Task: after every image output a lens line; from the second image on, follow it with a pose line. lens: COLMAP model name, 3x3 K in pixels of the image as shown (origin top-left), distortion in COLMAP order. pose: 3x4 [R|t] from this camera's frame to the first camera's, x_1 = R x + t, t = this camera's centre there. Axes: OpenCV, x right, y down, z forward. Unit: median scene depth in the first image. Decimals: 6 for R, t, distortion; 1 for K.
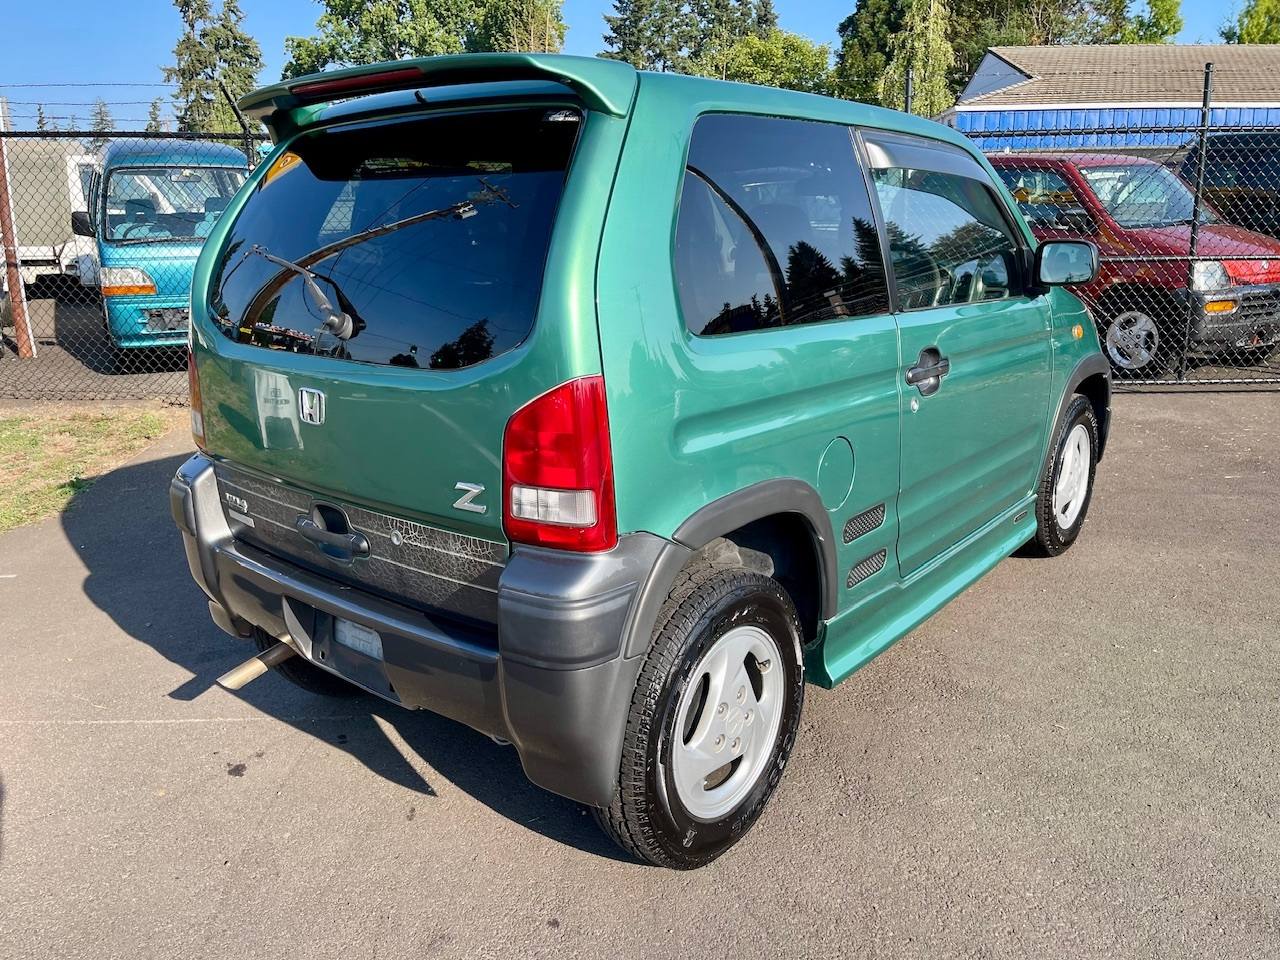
lens RADIAL K [[968.0, 0, 663.8], [0, 968.0, 481.1], [0, 0, 1]] dist [0.027619, -0.004300]
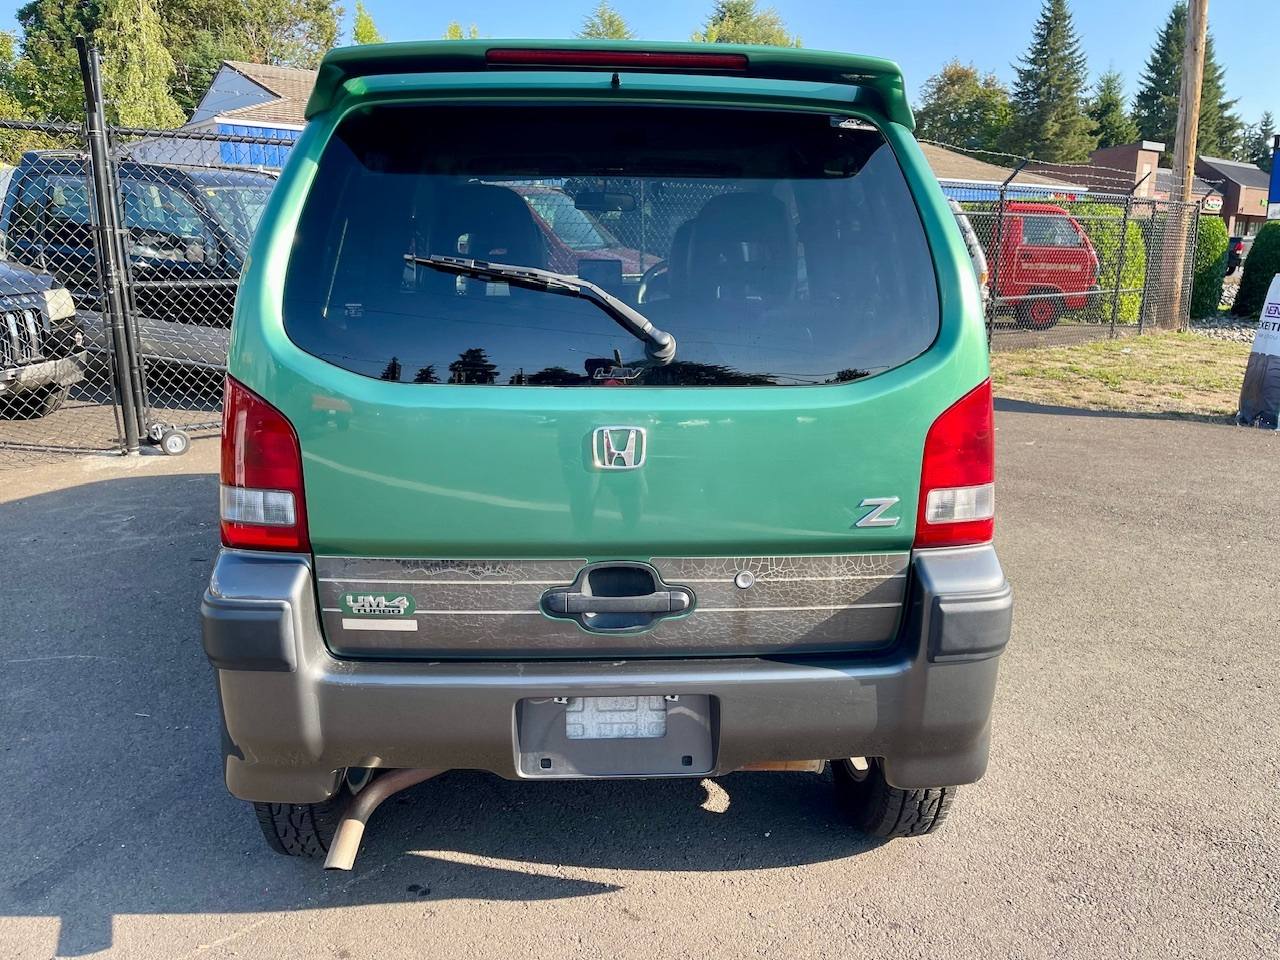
lens RADIAL K [[971.8, 0, 633.7], [0, 971.8, 474.5], [0, 0, 1]] dist [0.059266, -0.085516]
pose [[0.750284, -0.139487, 0.646233, -0.725306], [0.155397, 0.987311, 0.032690, -0.064384], [-0.642593, 0.075896, 0.762440, 0.298943]]
